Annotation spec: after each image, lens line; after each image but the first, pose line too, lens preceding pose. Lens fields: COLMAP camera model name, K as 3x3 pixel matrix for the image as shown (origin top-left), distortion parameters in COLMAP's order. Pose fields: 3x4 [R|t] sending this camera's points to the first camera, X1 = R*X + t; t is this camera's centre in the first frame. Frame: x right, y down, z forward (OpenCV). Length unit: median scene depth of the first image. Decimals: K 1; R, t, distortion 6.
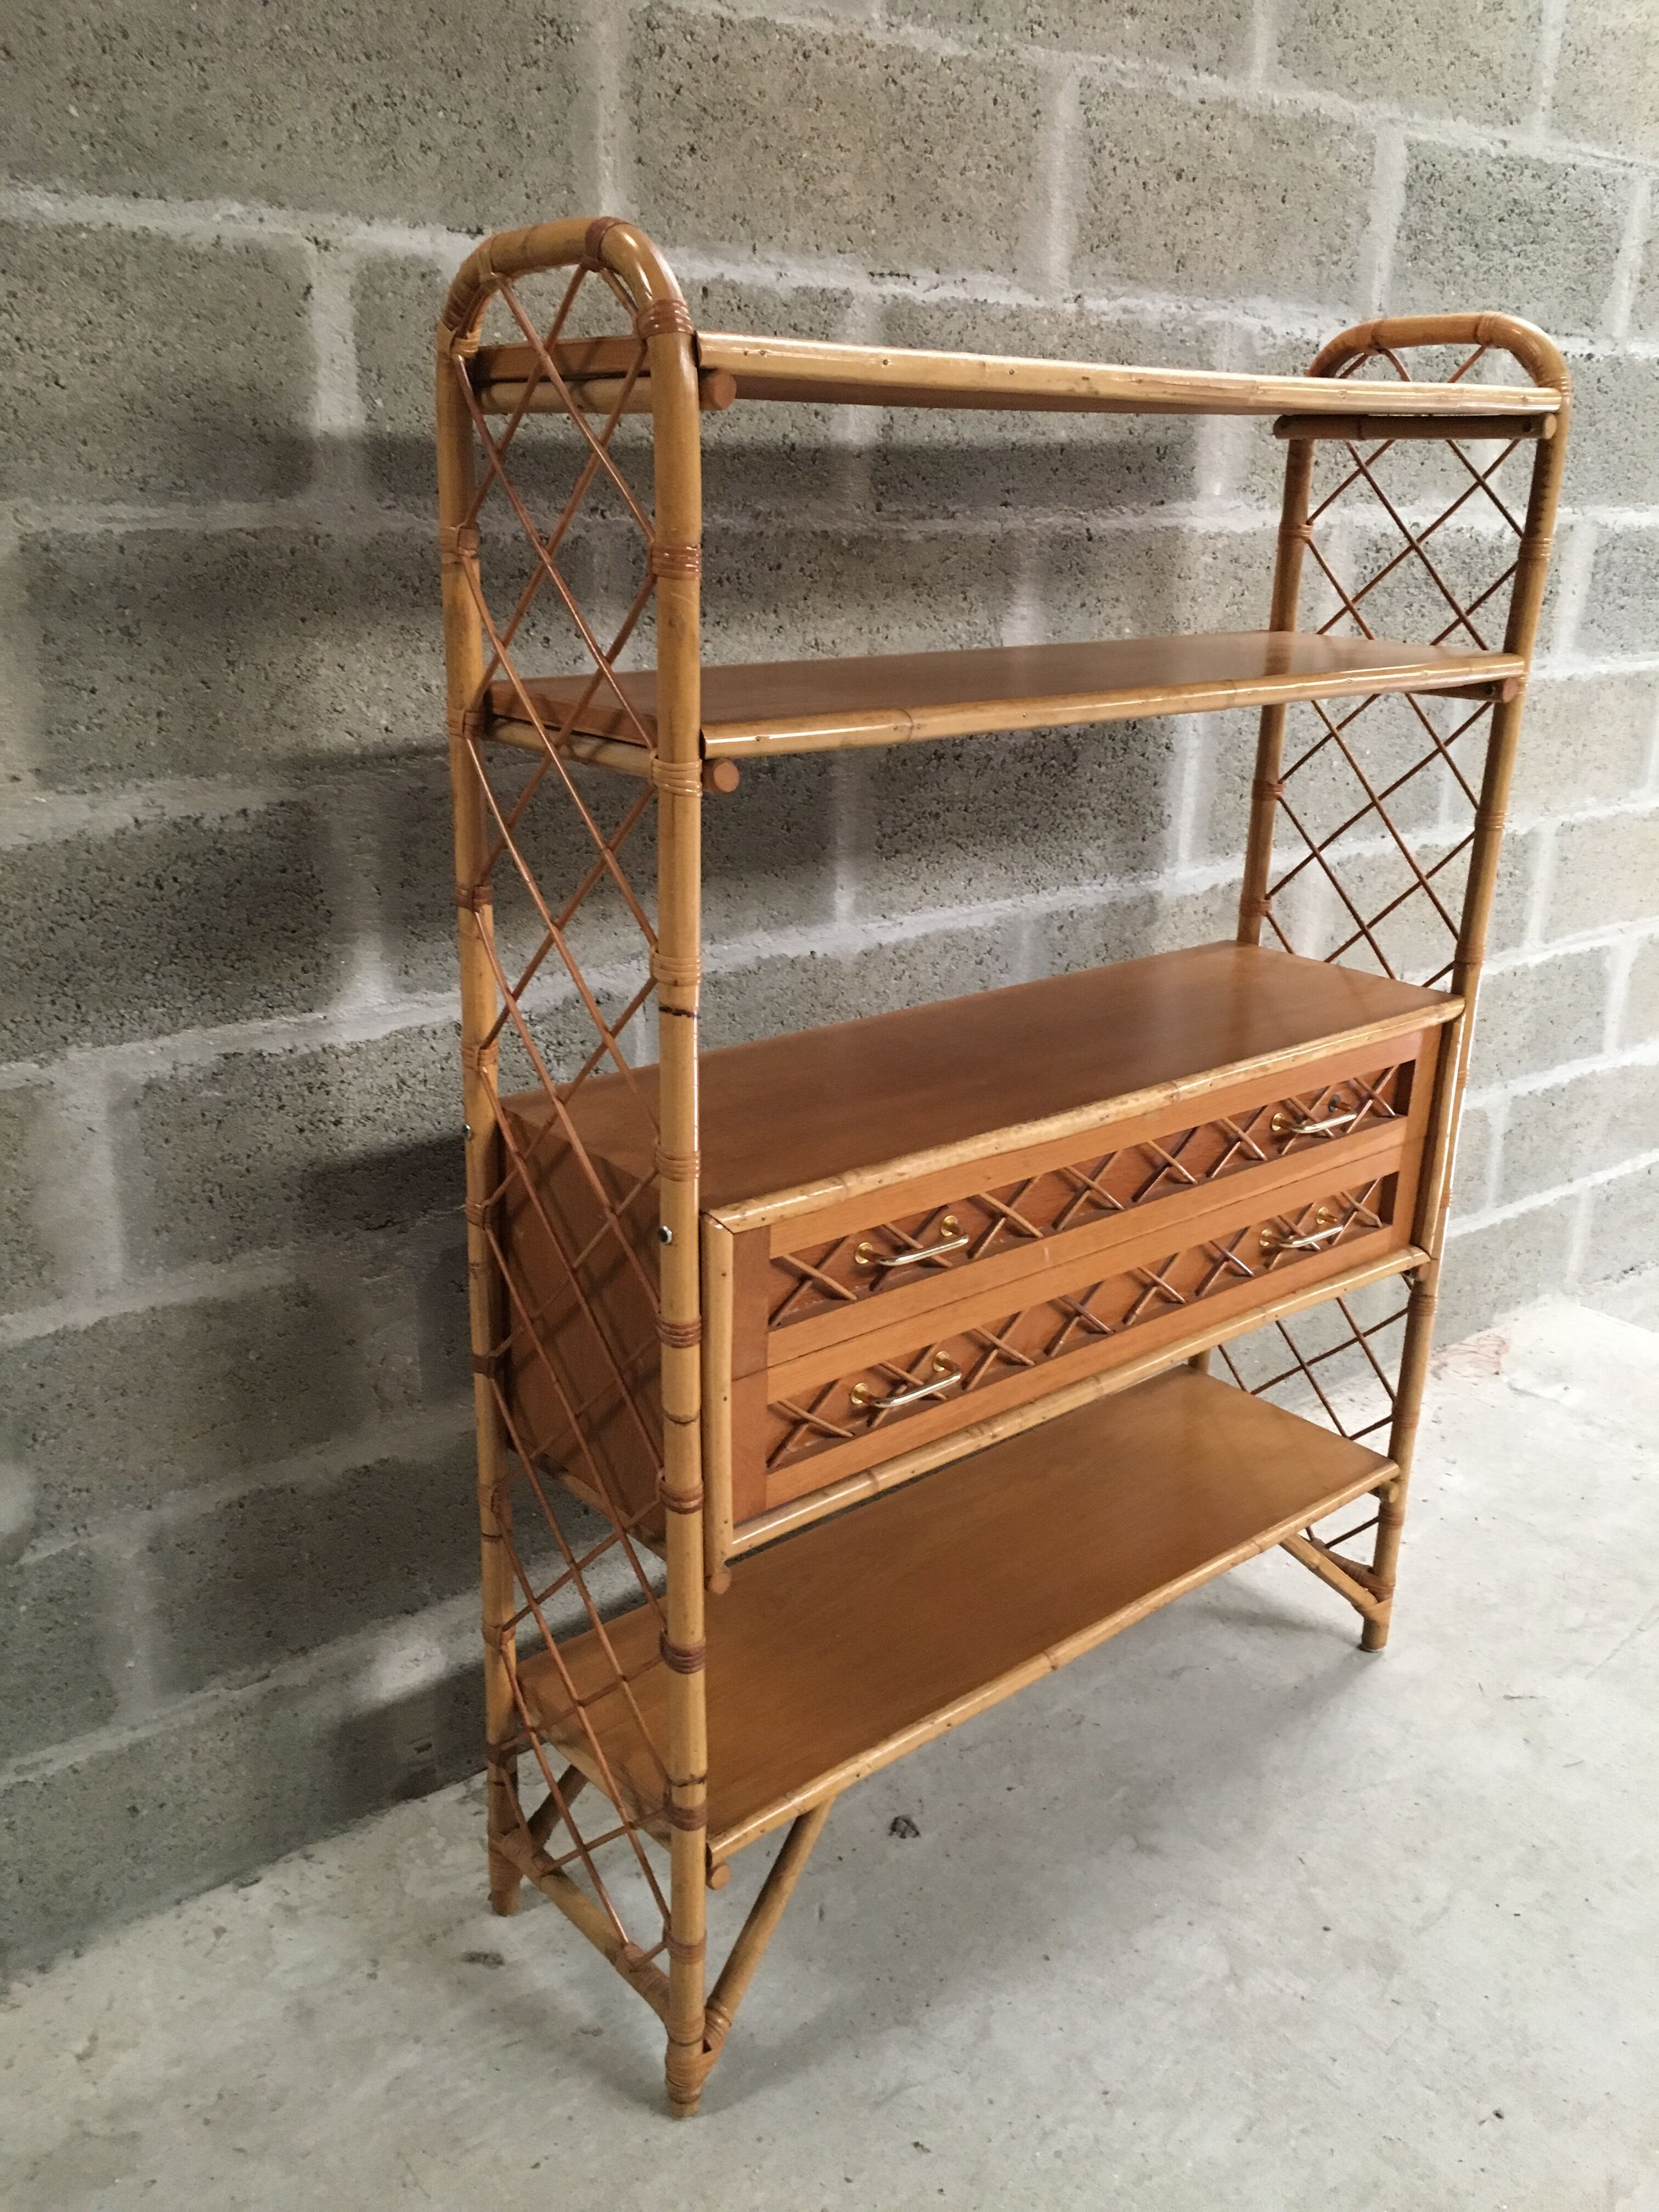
lens RADIAL K [[1893.2, 0, 836.4], [0, 1893.2, 1100.3], [0, 0, 1]] dist [0.081364, -0.115458]
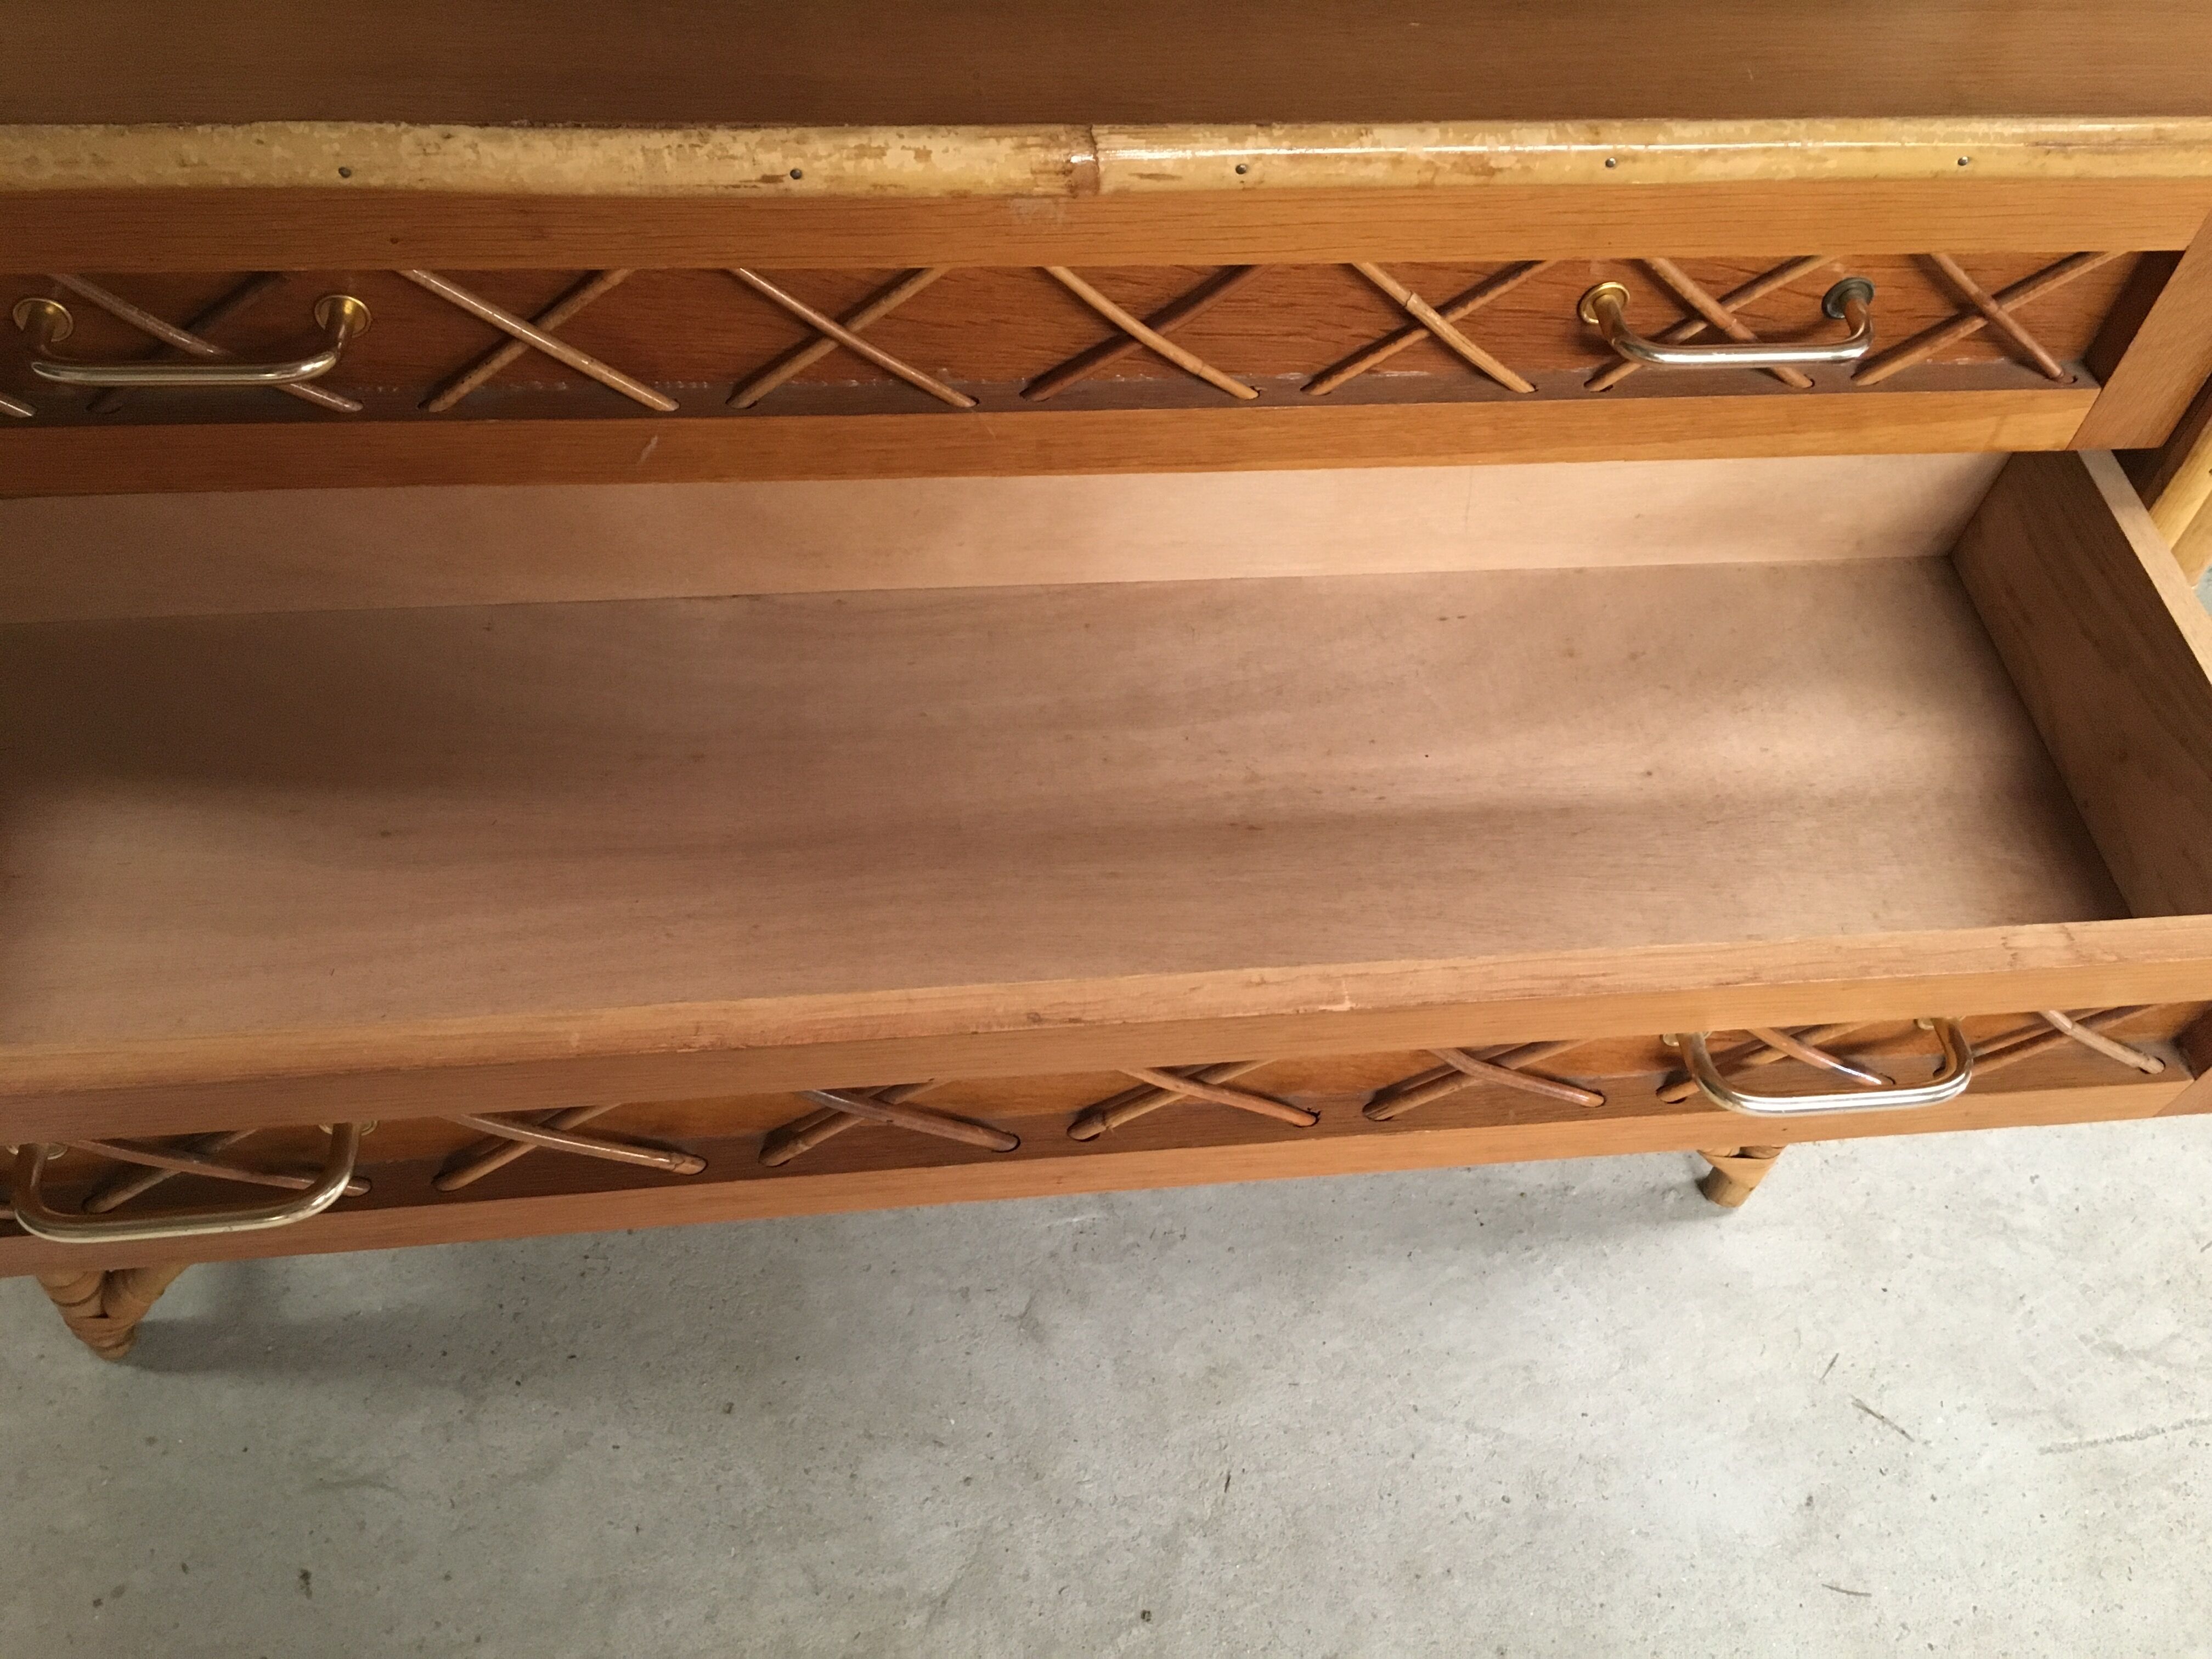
lens RADIAL K [[1893.2, 0, 1103.7], [0, 1893.2, 827.2], [0, 0, 1]] dist [0.081364, -0.115458]
pose [[0.825854, 0.458307, -0.328511, 0.340582], [-0.222296, 0.800020, 0.557273, -0.100327], [0.518217, -0.387199, 0.762580, 0.657193]]
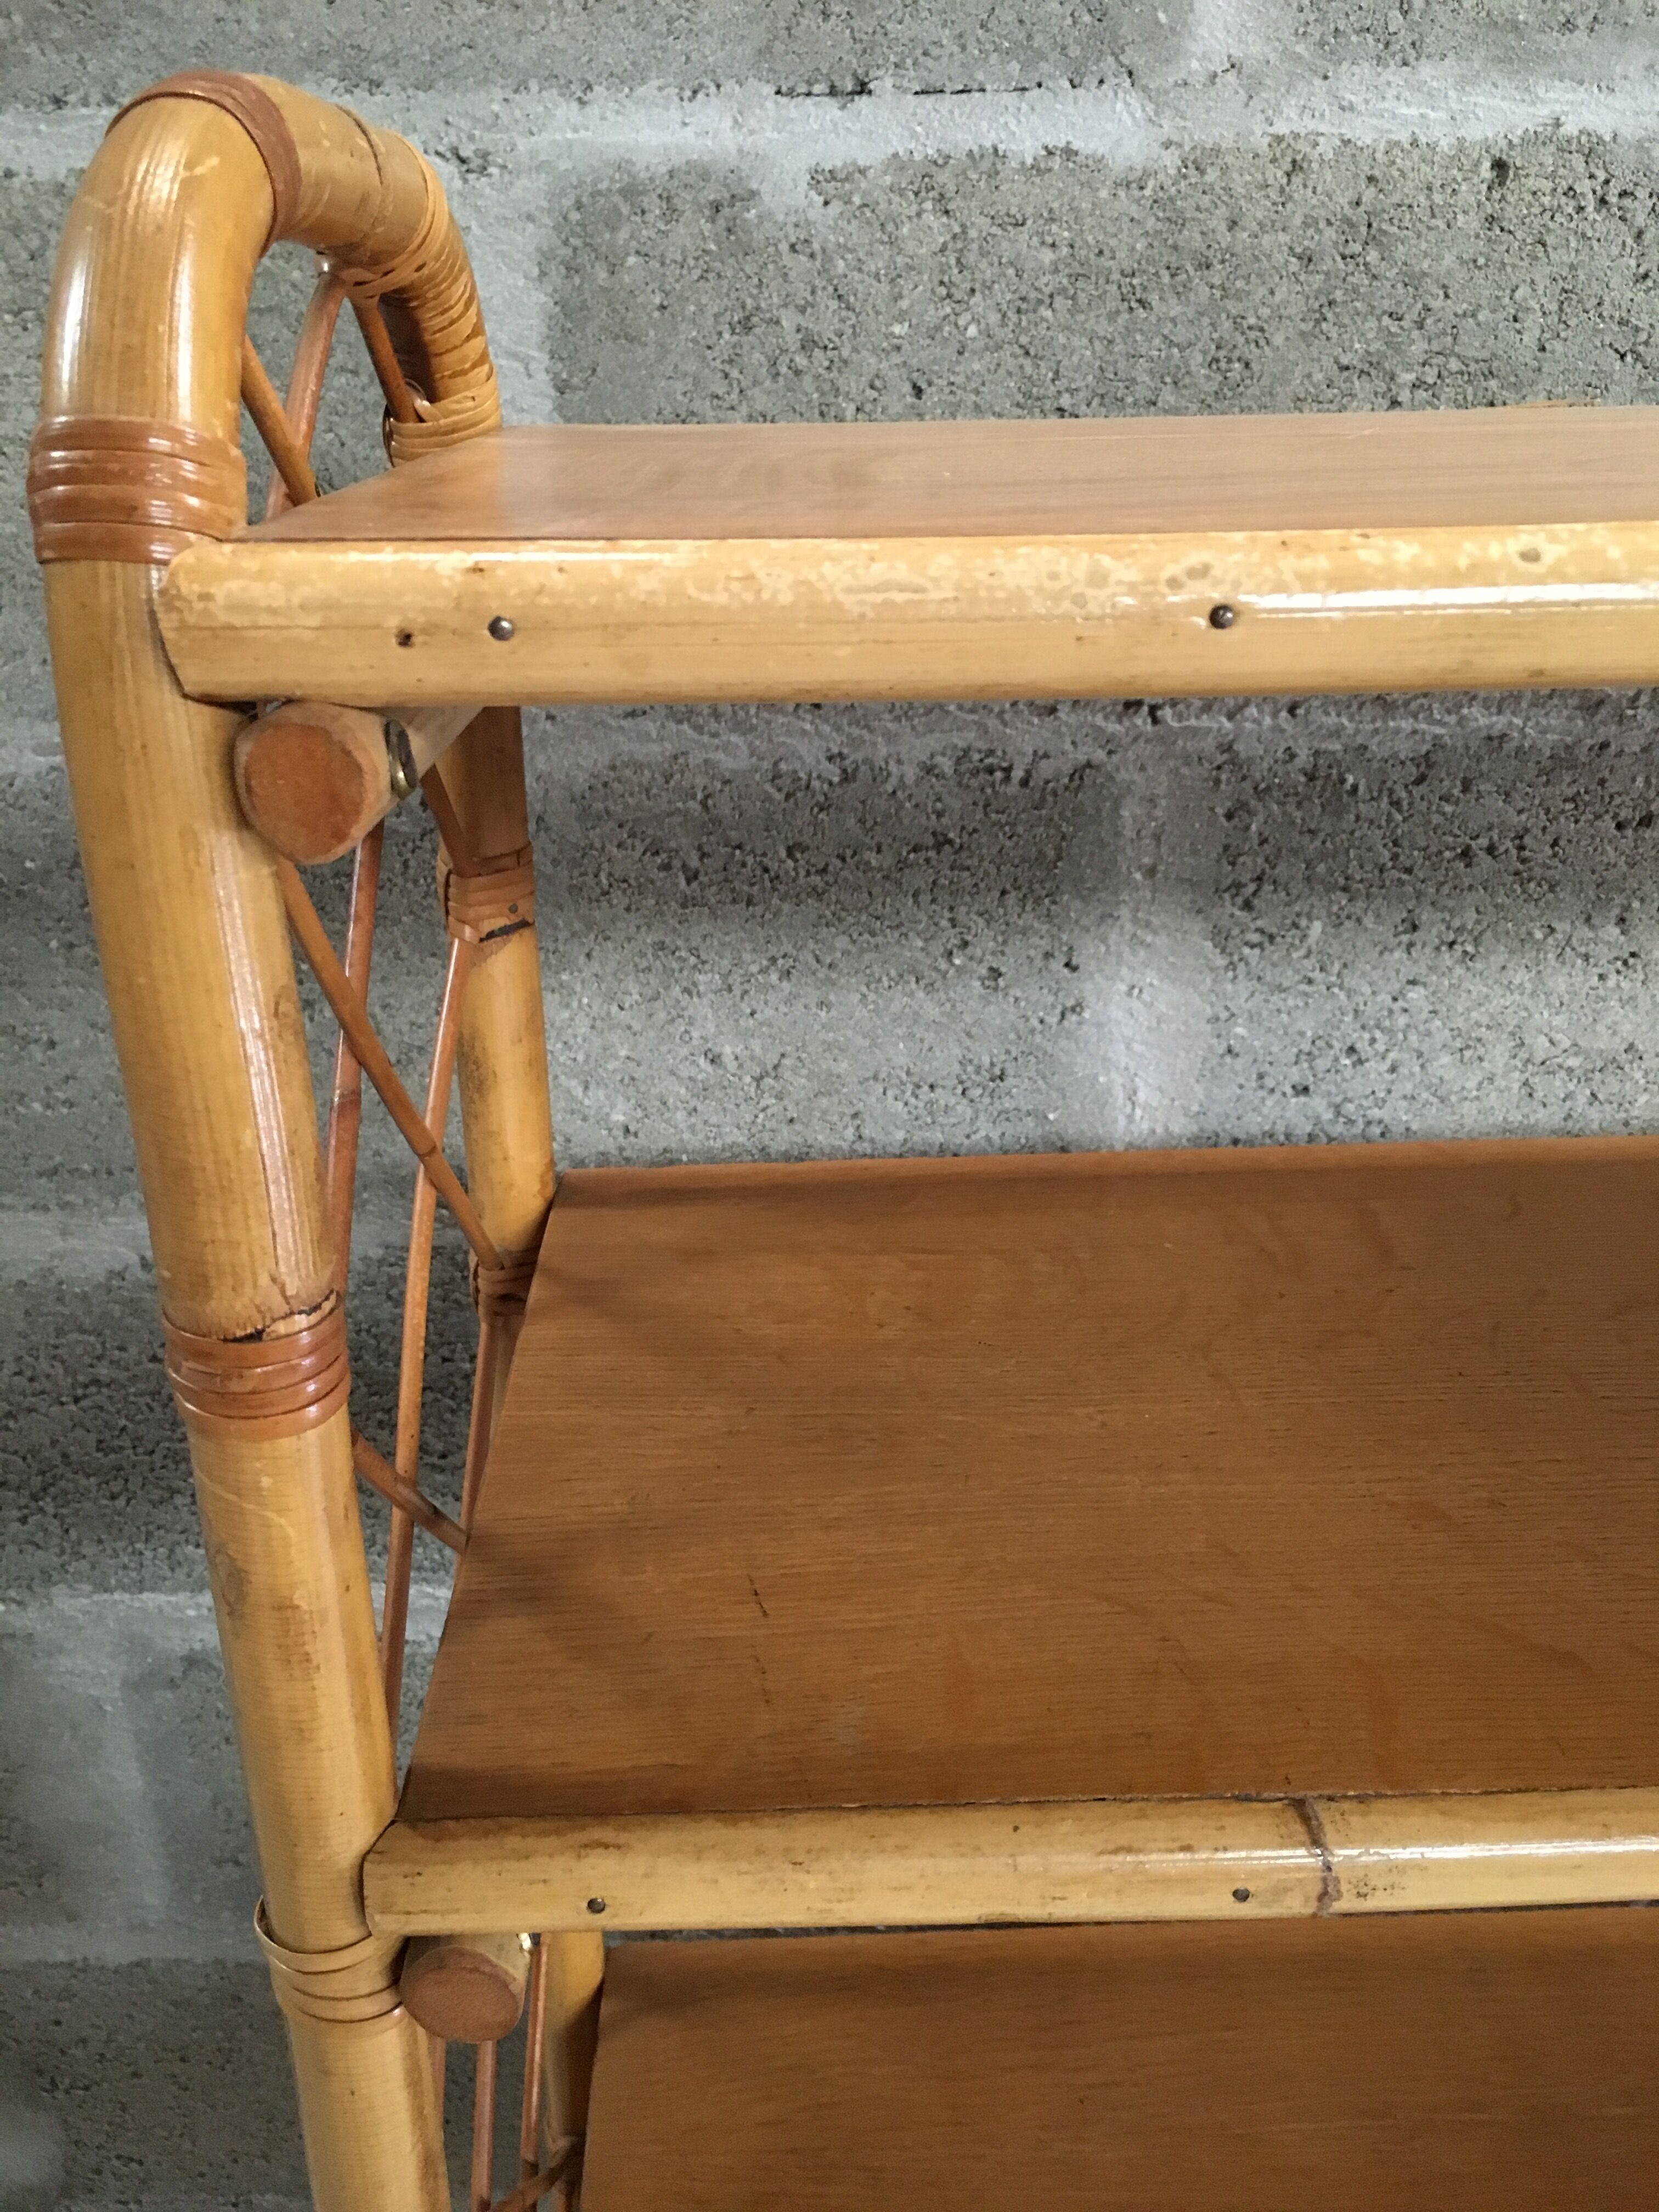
lens RADIAL K [[1893.2, 0, 825.7], [0, 1893.2, 1093.5], [0, 0, 1]] dist [0.081364, -0.115458]
pose [[0.778305, 0.210422, -0.591578, 0.093355], [-0.164596, 0.977599, 0.131180, -0.257872], [0.605929, -0.004727, 0.795505, 0.583881]]
